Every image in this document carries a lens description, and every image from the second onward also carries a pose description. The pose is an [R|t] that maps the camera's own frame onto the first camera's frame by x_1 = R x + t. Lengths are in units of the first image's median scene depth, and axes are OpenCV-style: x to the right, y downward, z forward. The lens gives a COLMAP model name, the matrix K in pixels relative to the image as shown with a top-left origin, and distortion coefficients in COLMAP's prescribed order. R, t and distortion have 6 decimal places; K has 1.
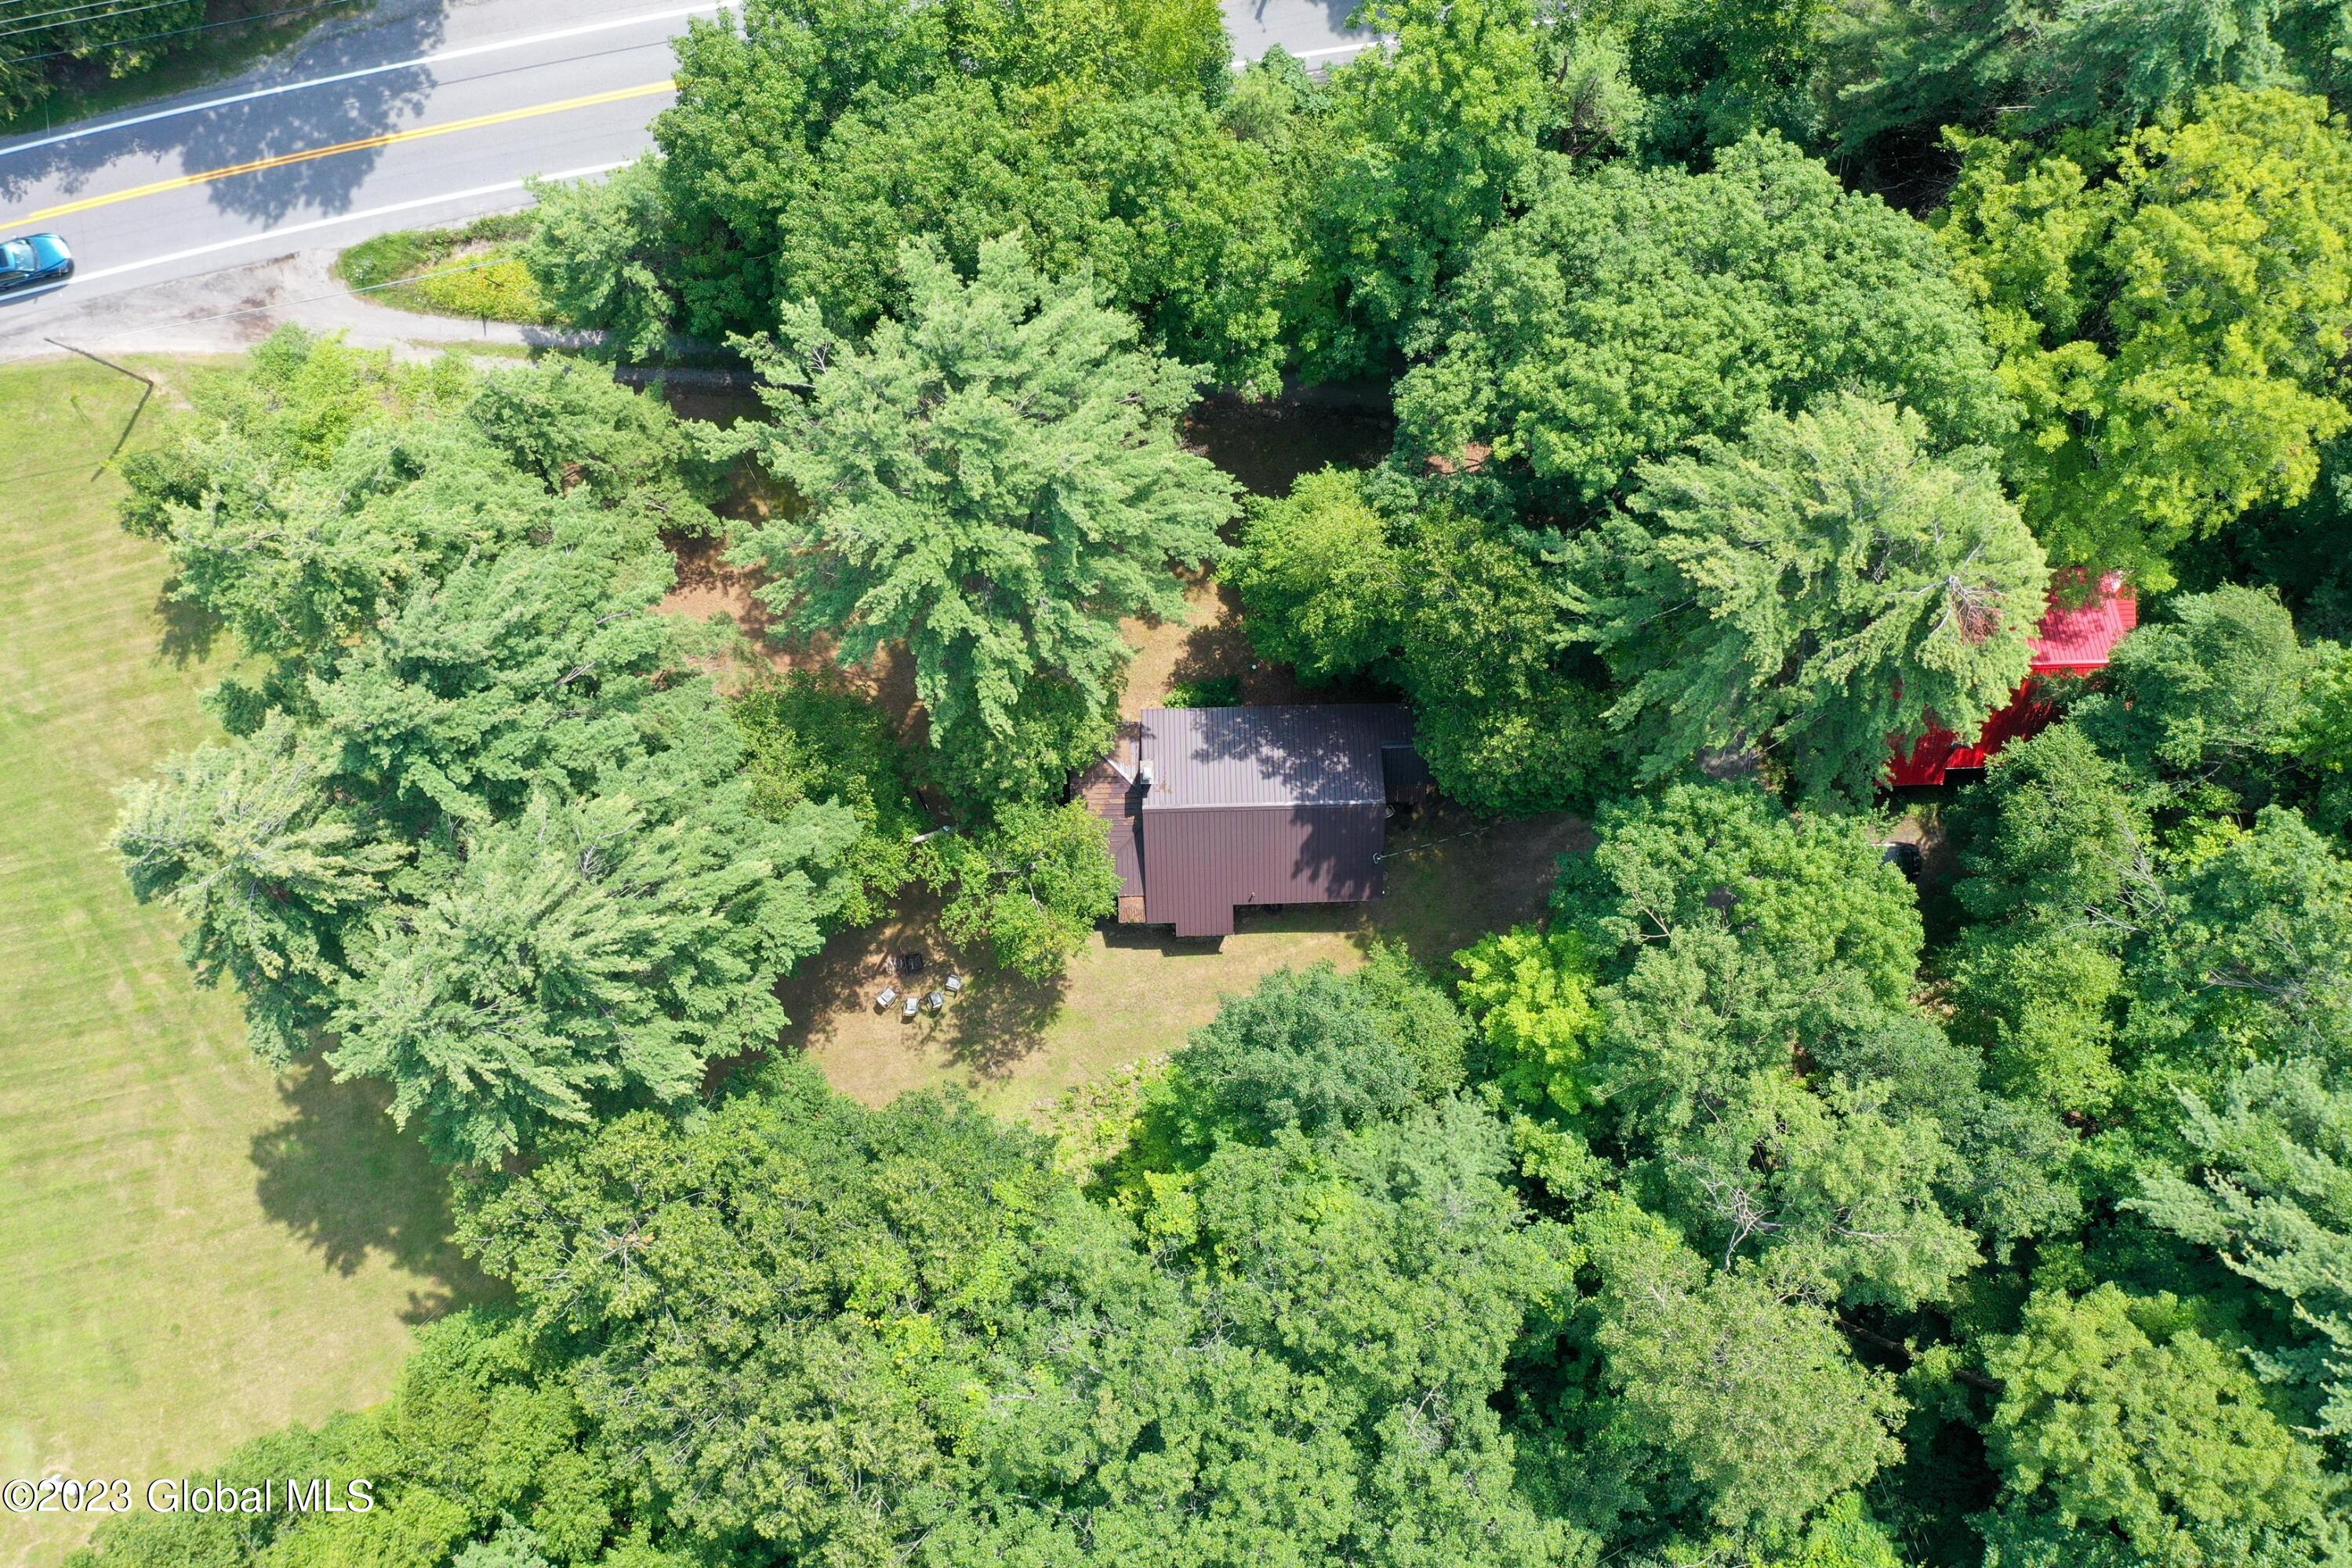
lens RADIAL K [[1867.3, 0, 1186.2], [0, 1867.3, 783.5], [0, 0, 1]] dist [0.001692, -0.001874]
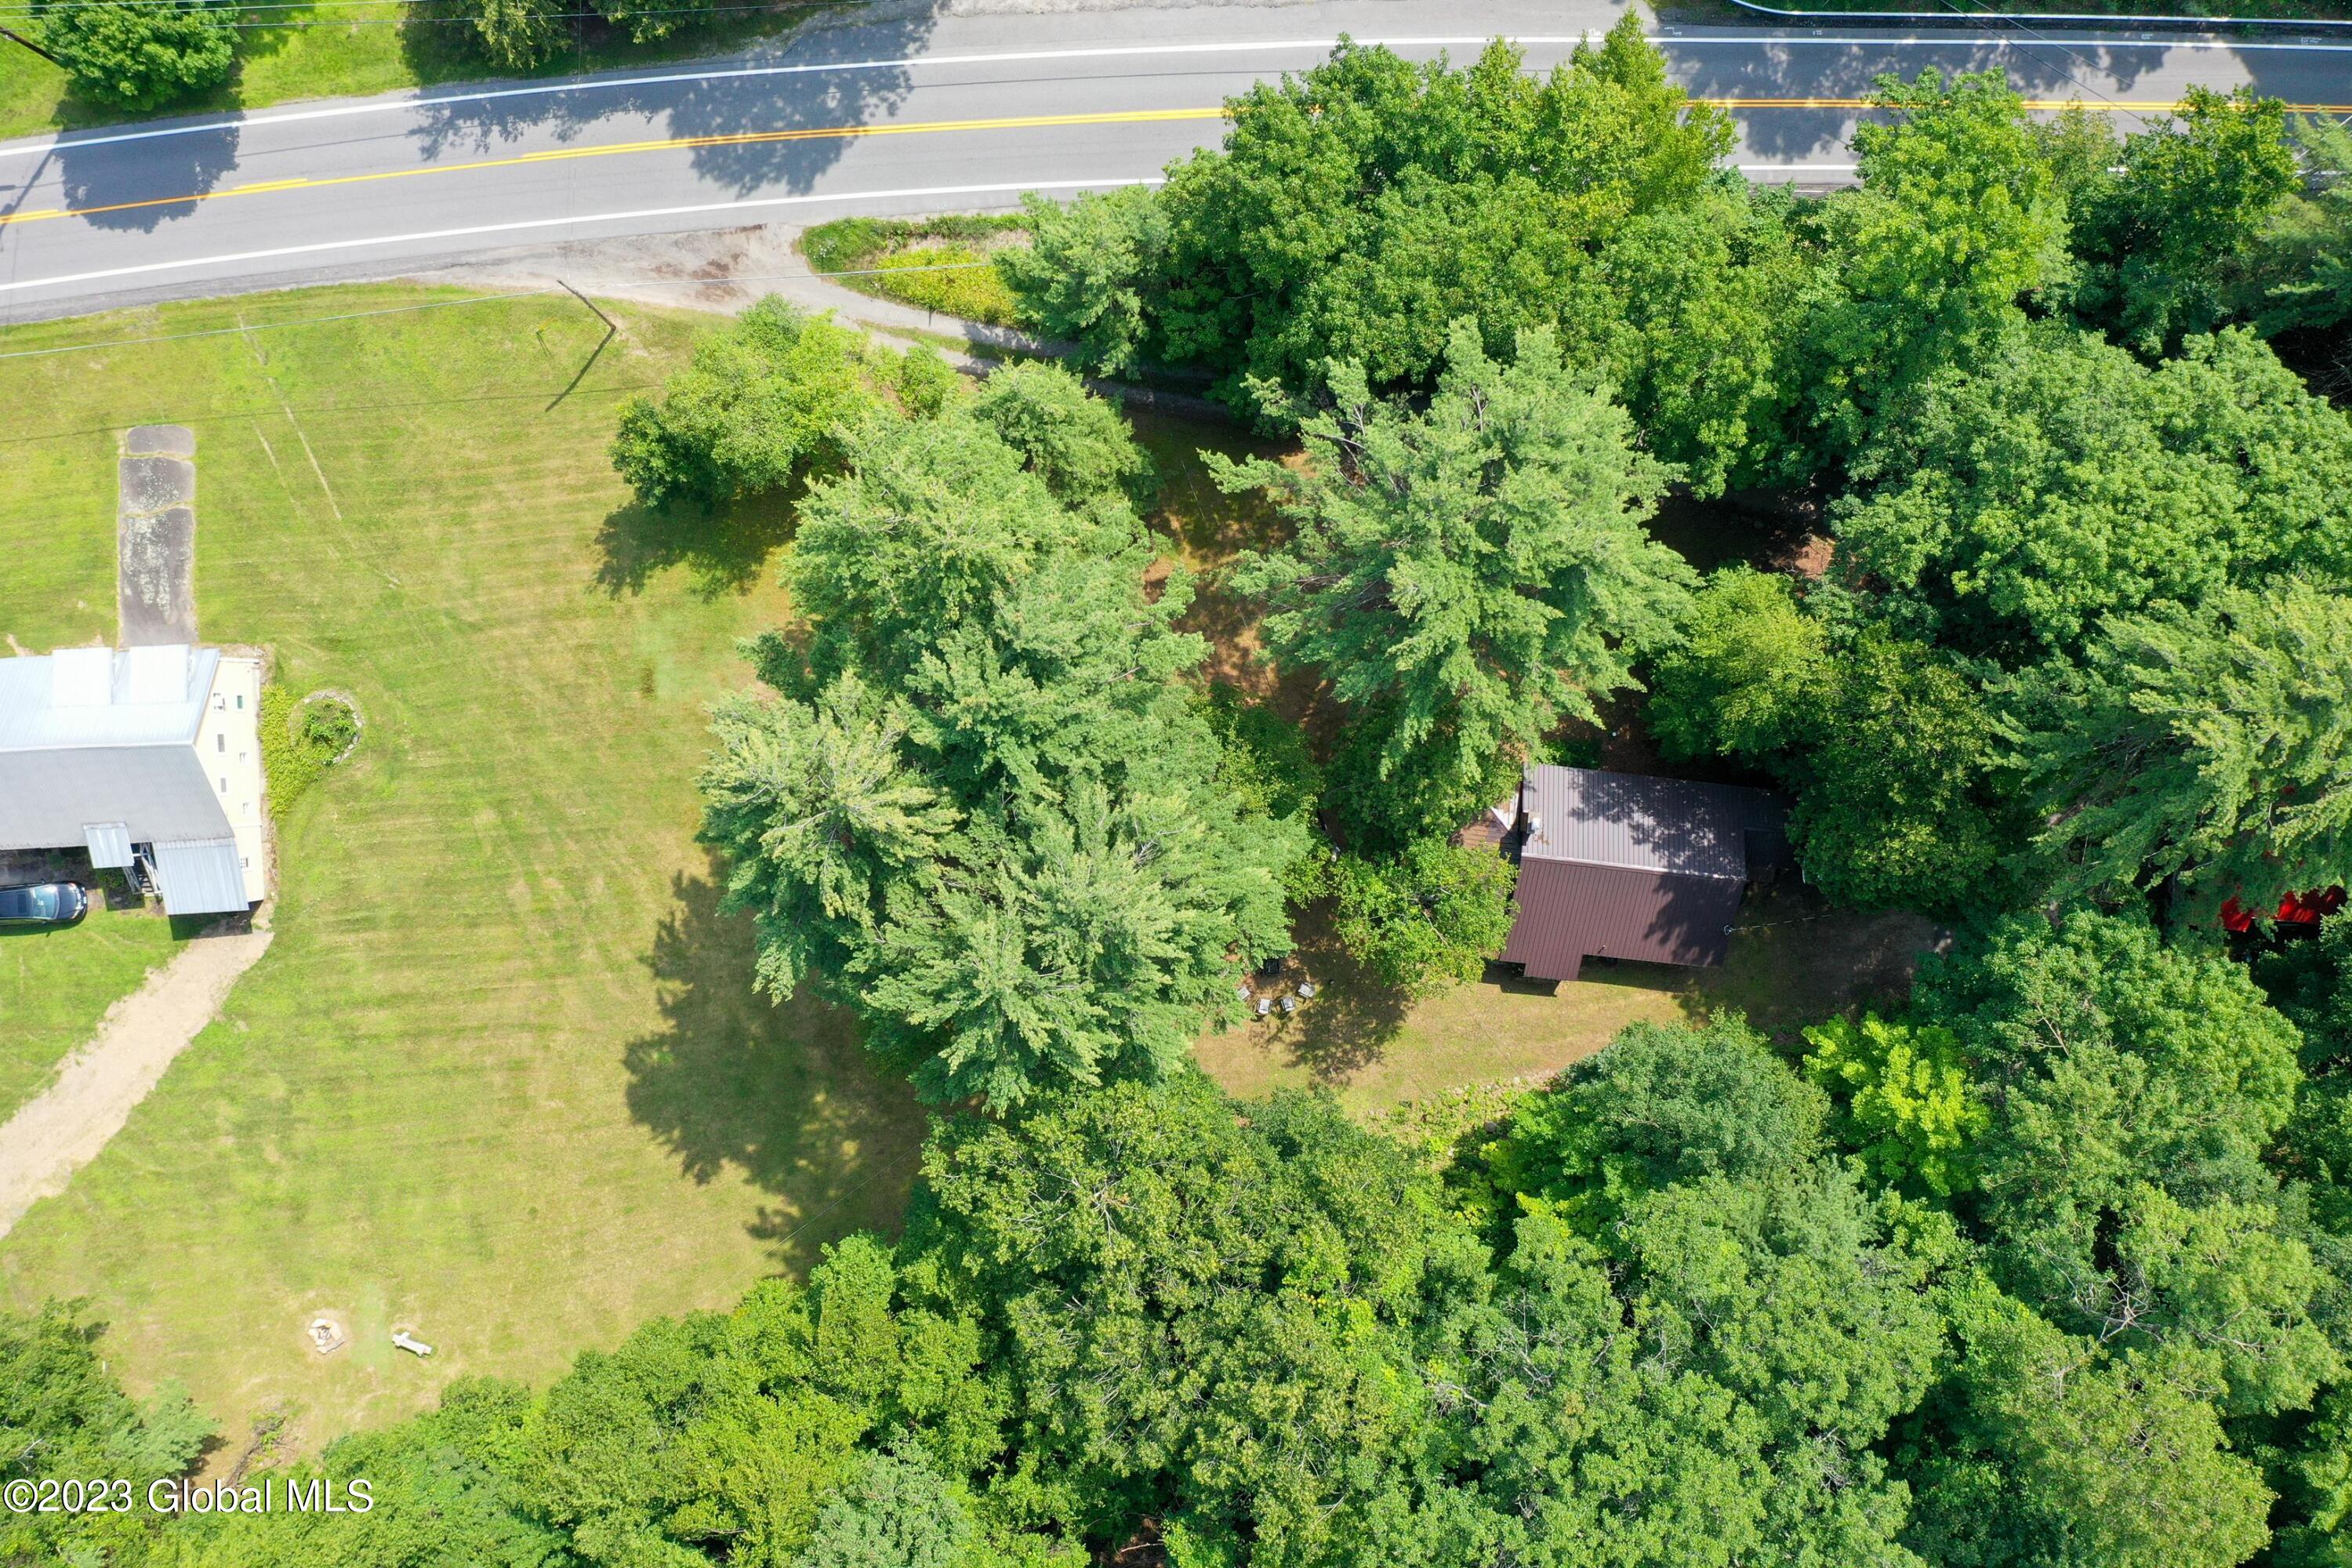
lens RADIAL K [[1867.3, 0, 1165.9], [0, 1867.3, 783.0], [0, 0, 1]] dist [0.001692, -0.001874]
pose [[0.990738, 0.135667, 0.005724, -0.267131], [-0.135678, 0.990752, 0.001522, -0.001920], [-0.005464, -0.002284, 0.999982, -0.083487]]
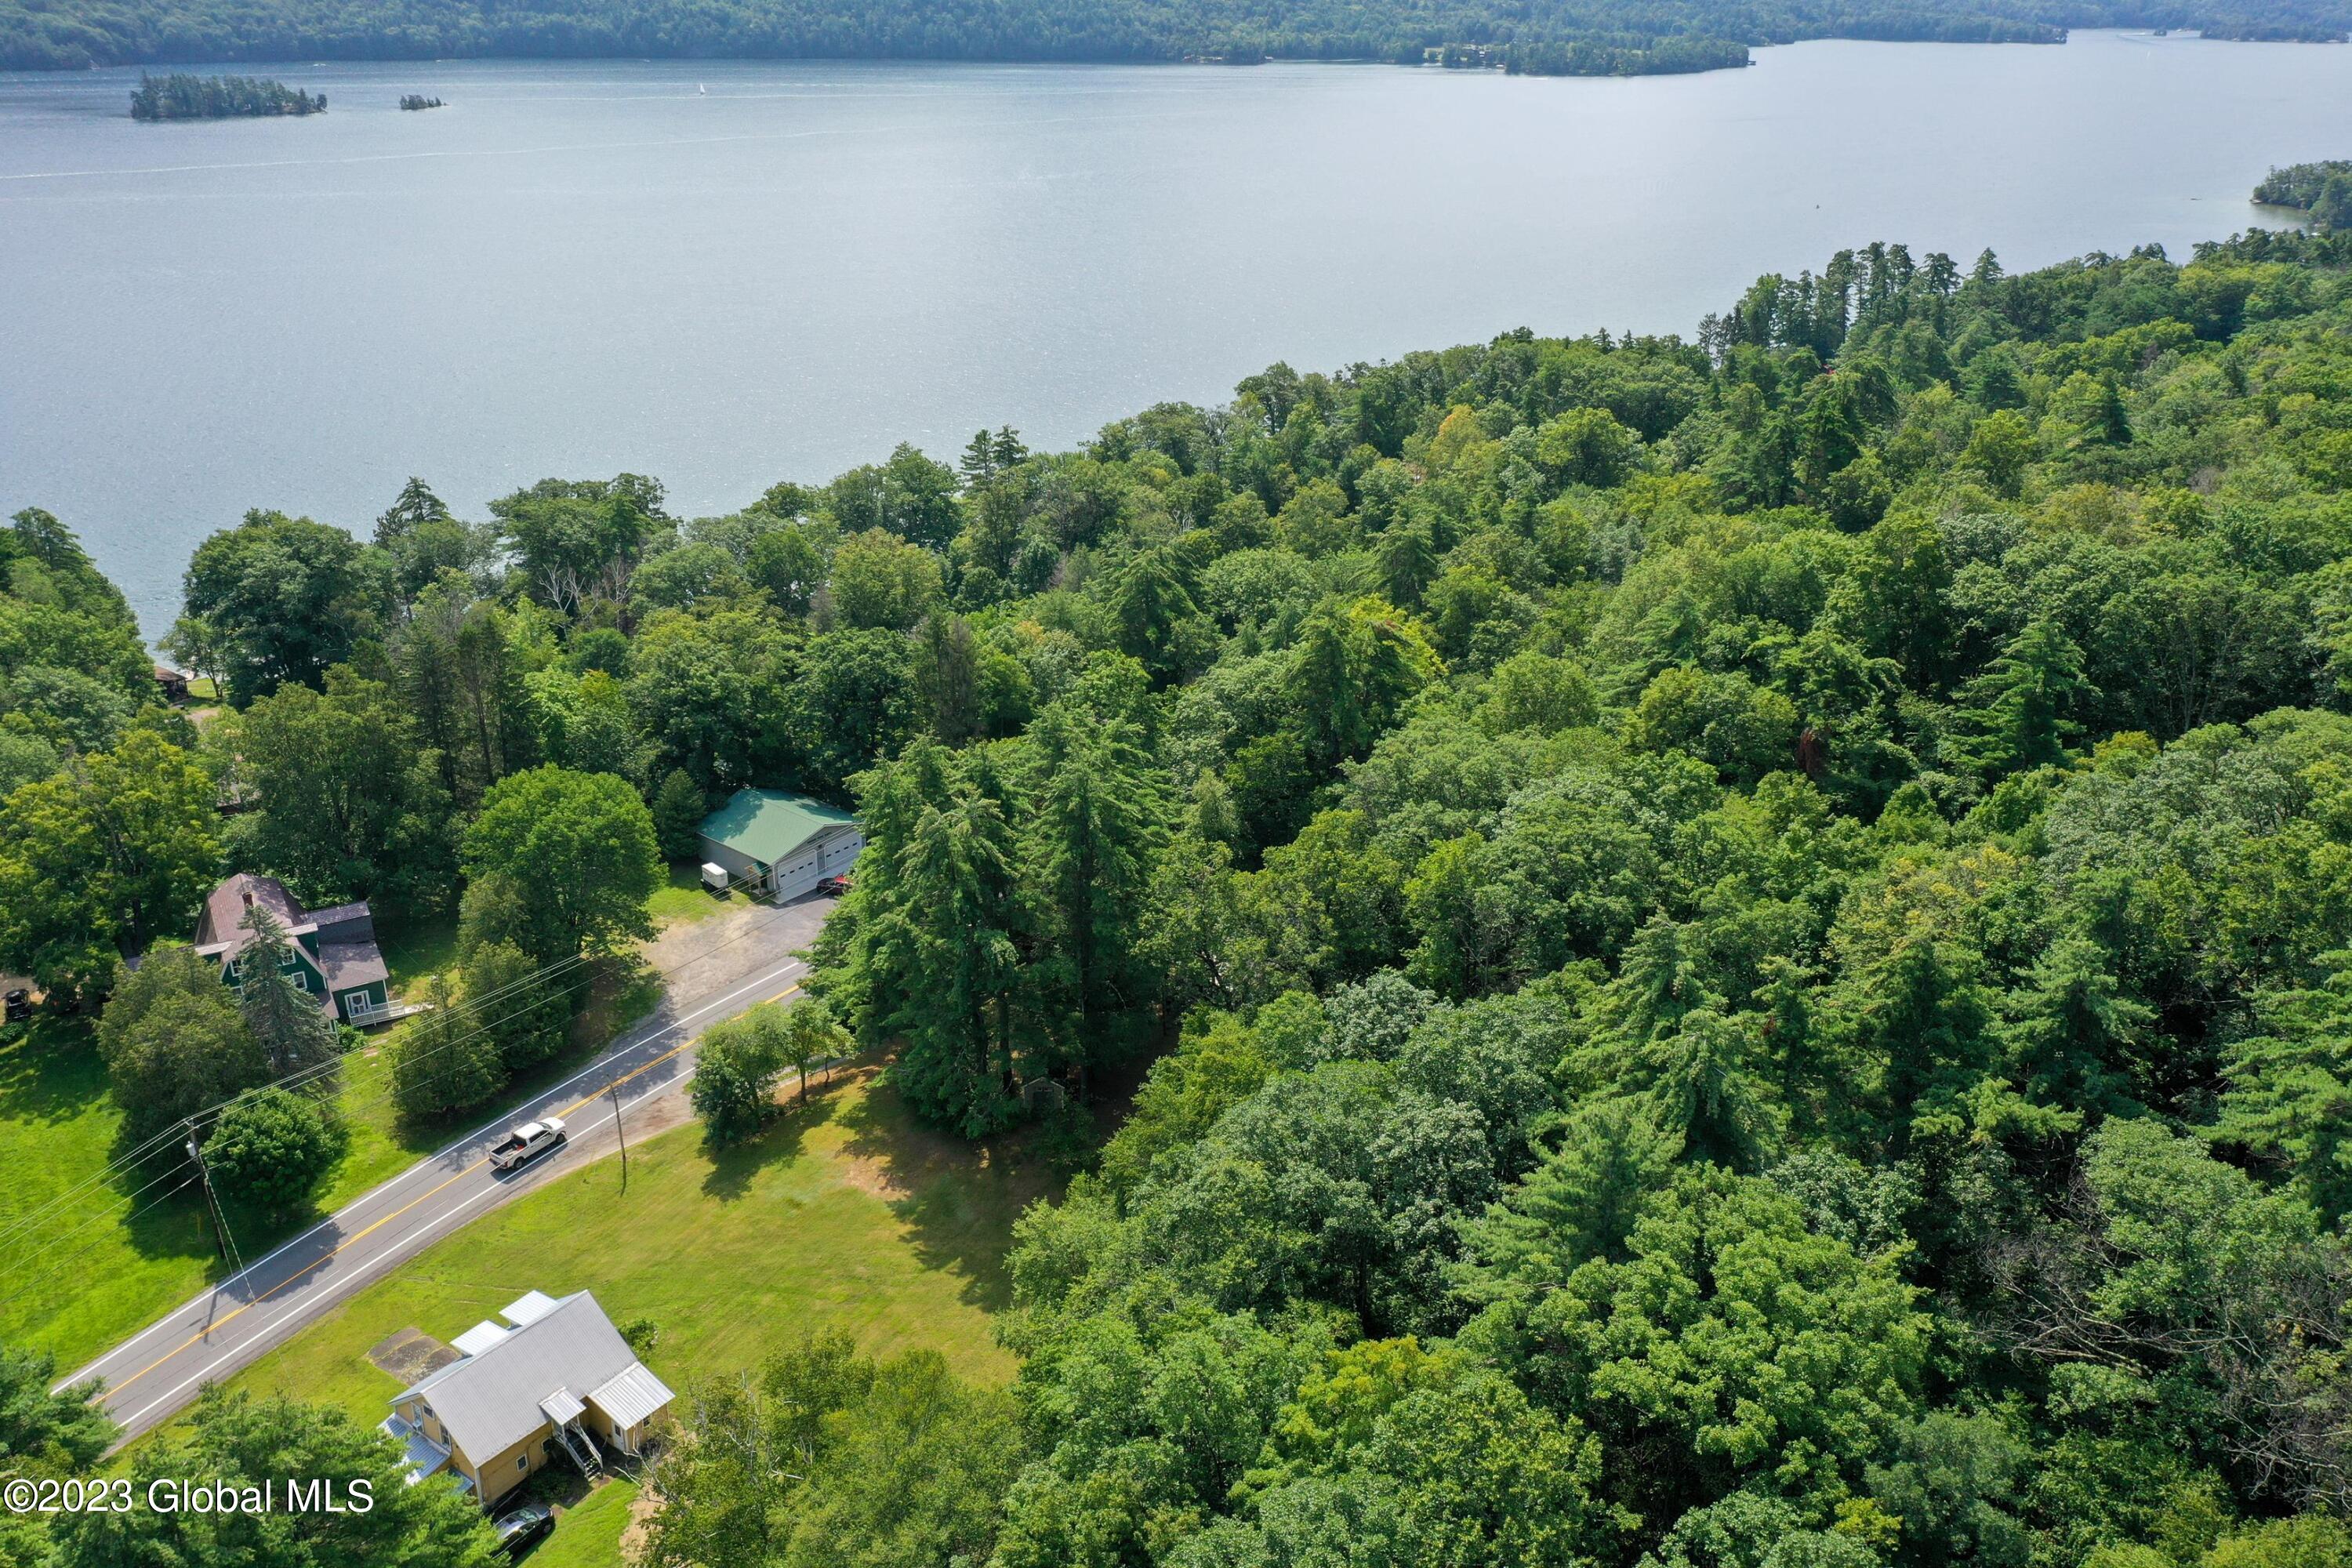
lens RADIAL K [[1867.3, 0, 1173.3], [0, 1867.3, 782.3], [0, 0, 1]] dist [0.001692, -0.001874]
pose [[0.740581, -0.282053, 0.609906, -1.397593], [0.671868, 0.295226, -0.679291, 1.446000], [0.011536, 0.912846, 0.408141, 0.023387]]
